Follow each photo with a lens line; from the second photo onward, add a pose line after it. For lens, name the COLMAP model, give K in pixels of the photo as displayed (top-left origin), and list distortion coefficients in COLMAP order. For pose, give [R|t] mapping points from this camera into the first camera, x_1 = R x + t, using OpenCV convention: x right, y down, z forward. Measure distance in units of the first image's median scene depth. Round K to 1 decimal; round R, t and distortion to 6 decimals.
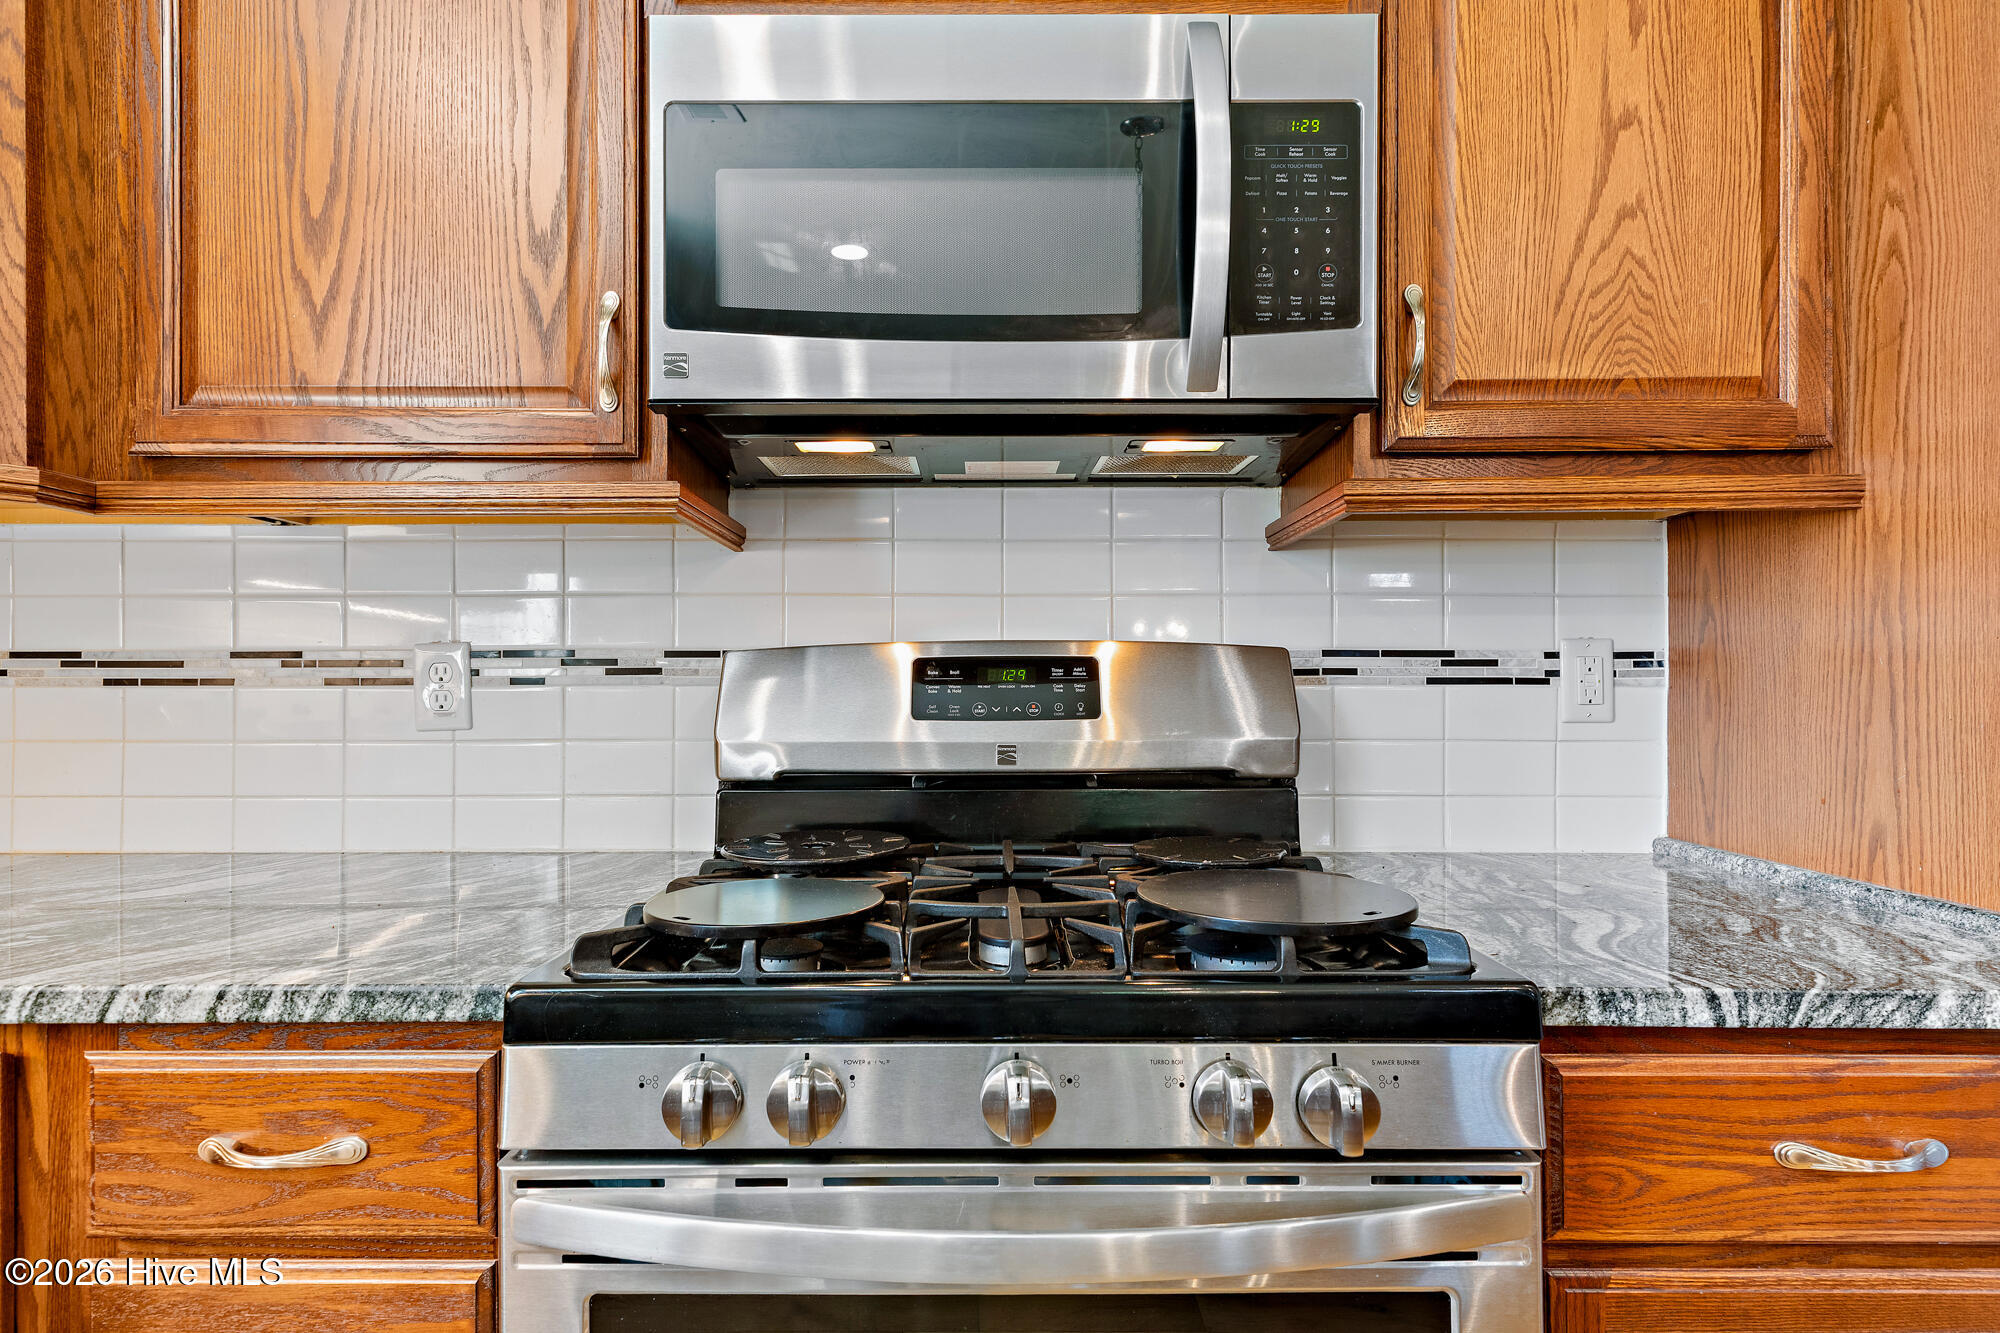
lens RADIAL K [[886.1, 0, 999.3], [0, 886.1, 661.2], [0, 0, 1]] dist [0.007258, -0.000007]
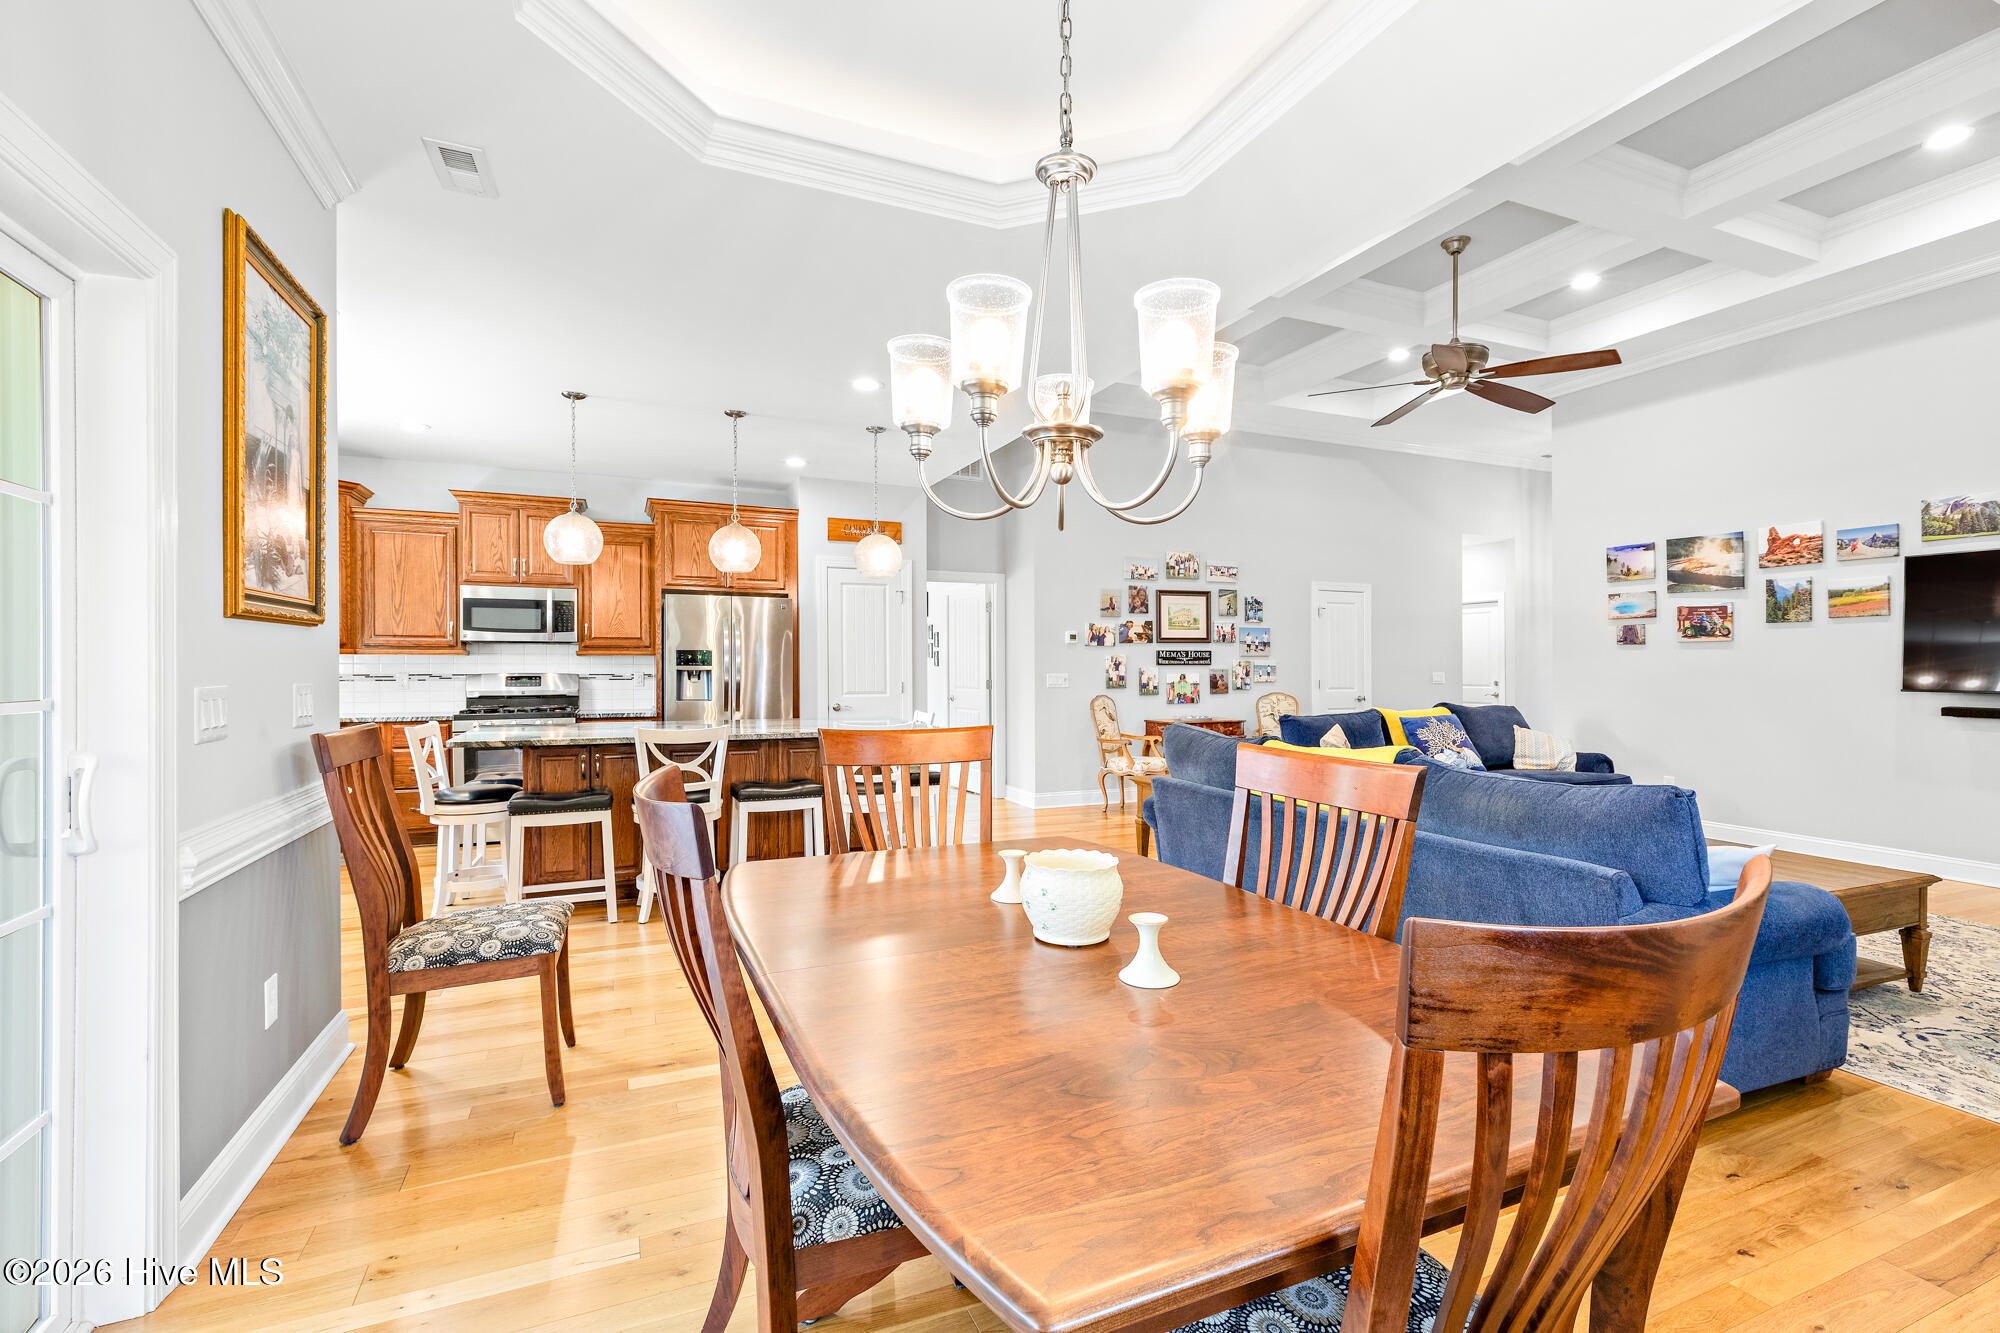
lens RADIAL K [[886.1, 0, 999.3], [0, 886.1, 661.2], [0, 0, 1]] dist [0.007258, -0.000007]
pose [[0.917860, 0.005533, 0.396866, 0.586613], [-0.005793, 0.999983, -0.000544, -0.117851], [-0.396863, -0.001800, 0.917876, -5.821227]]
